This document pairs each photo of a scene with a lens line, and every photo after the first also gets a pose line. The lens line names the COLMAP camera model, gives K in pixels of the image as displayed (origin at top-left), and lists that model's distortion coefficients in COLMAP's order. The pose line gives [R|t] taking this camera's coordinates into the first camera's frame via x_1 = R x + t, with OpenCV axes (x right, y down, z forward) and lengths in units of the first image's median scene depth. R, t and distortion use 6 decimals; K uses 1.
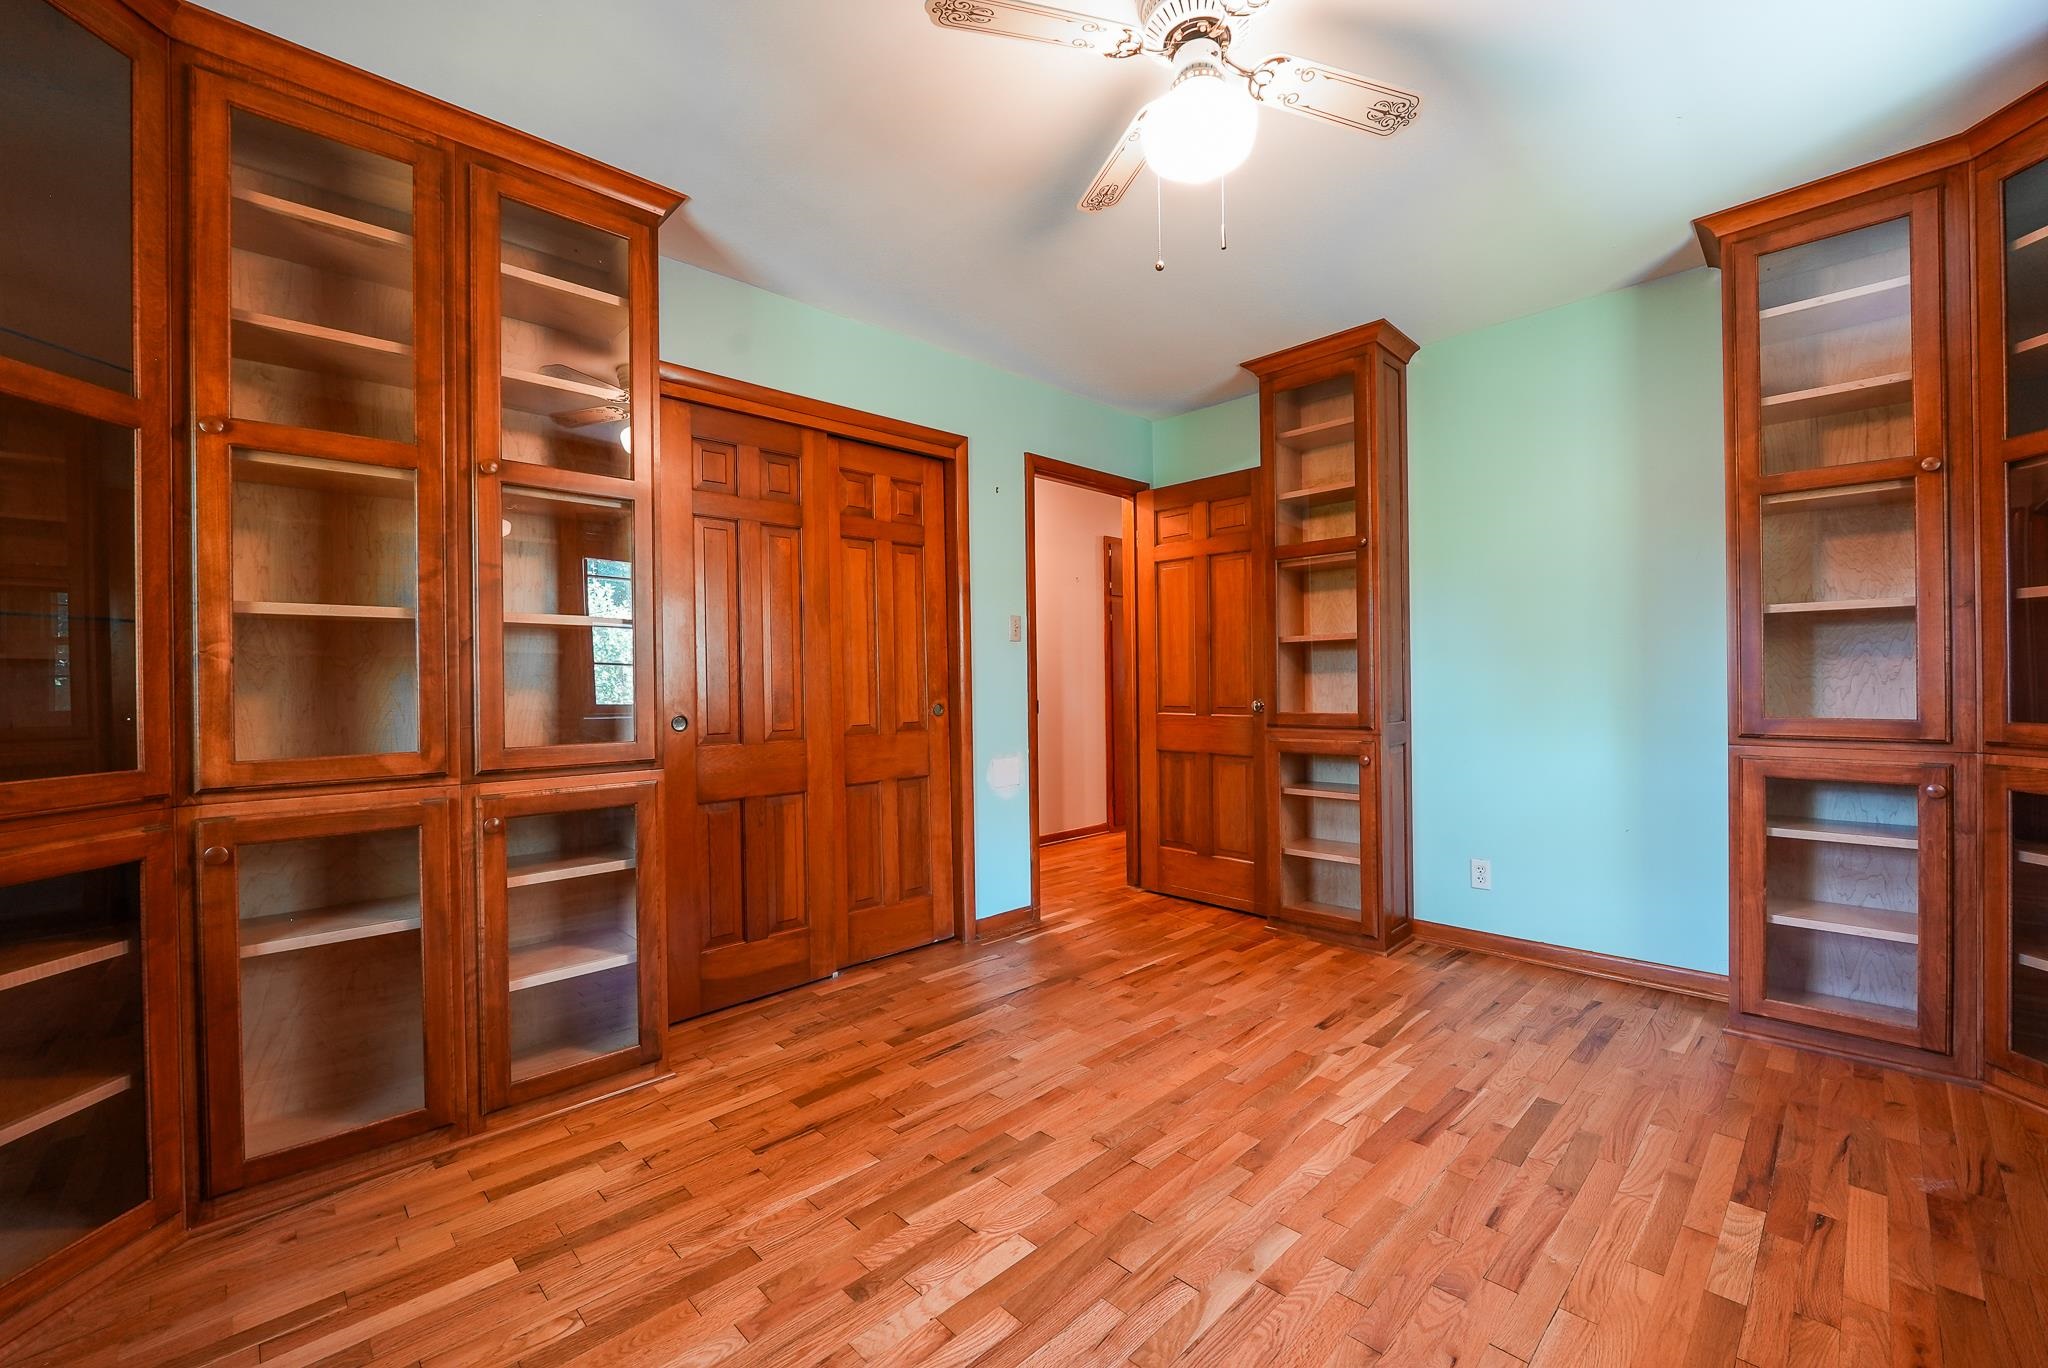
lens RADIAL K [[832.9, 0, 1024.0], [0, 832.9, 684.0], [0, 0, 1]] dist [-0.004138, -0.004489]
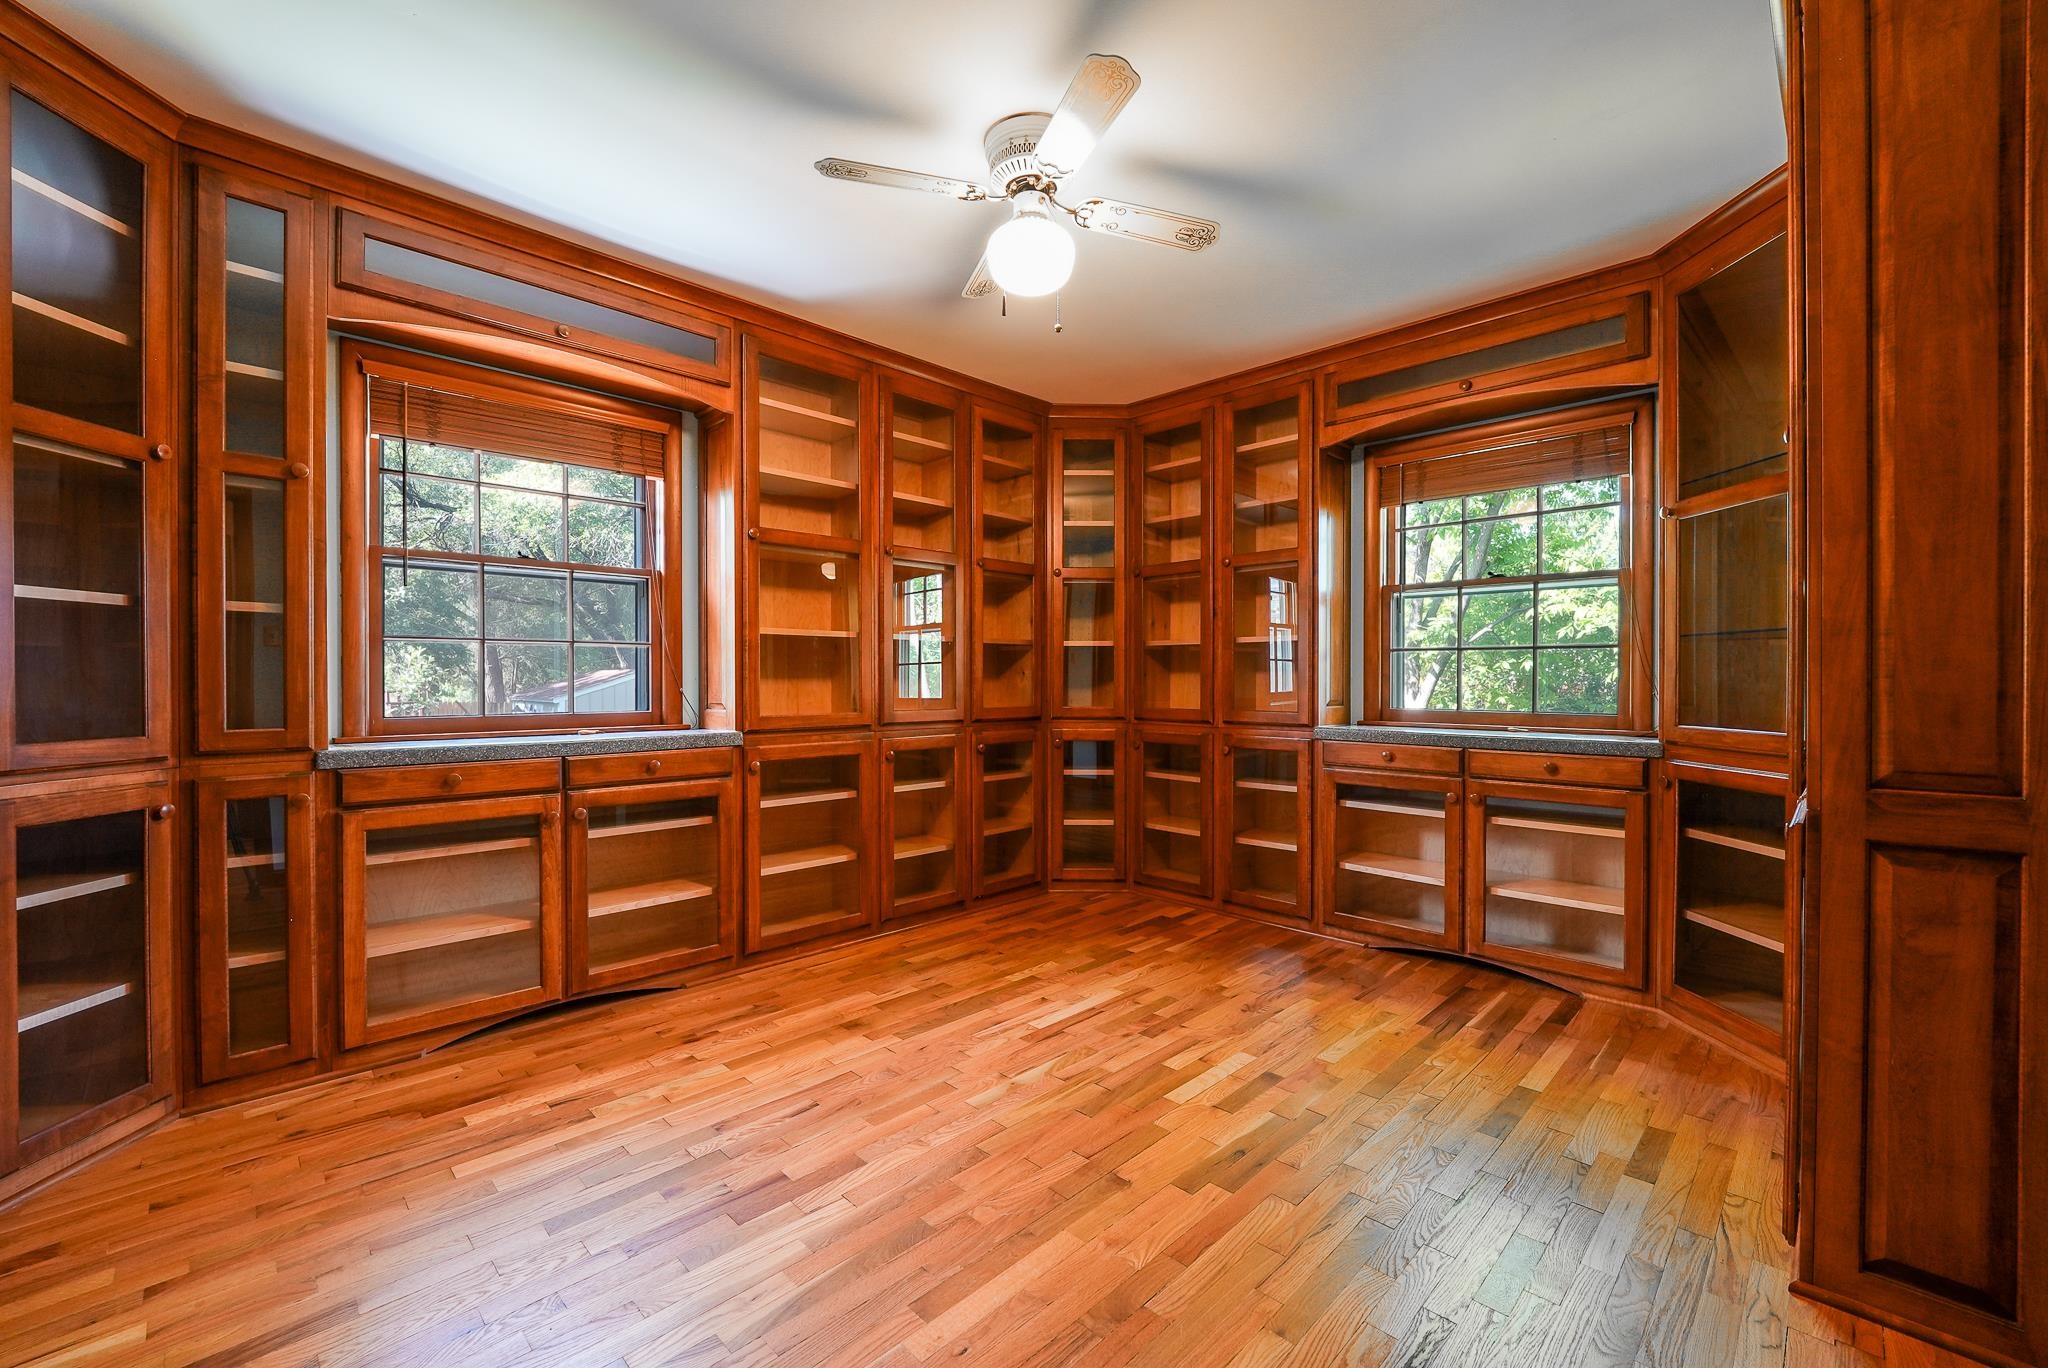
lens RADIAL K [[832.9, 0, 1024.0], [0, 832.9, 684.0], [0, 0, 1]] dist [-0.004138, -0.004489]
pose [[-0.999836, 0.013131, -0.012443, 0.241958], [0.013019, 0.999874, 0.009045, -0.010383], [0.012560, 0.008882, -0.999882, 2.267214]]
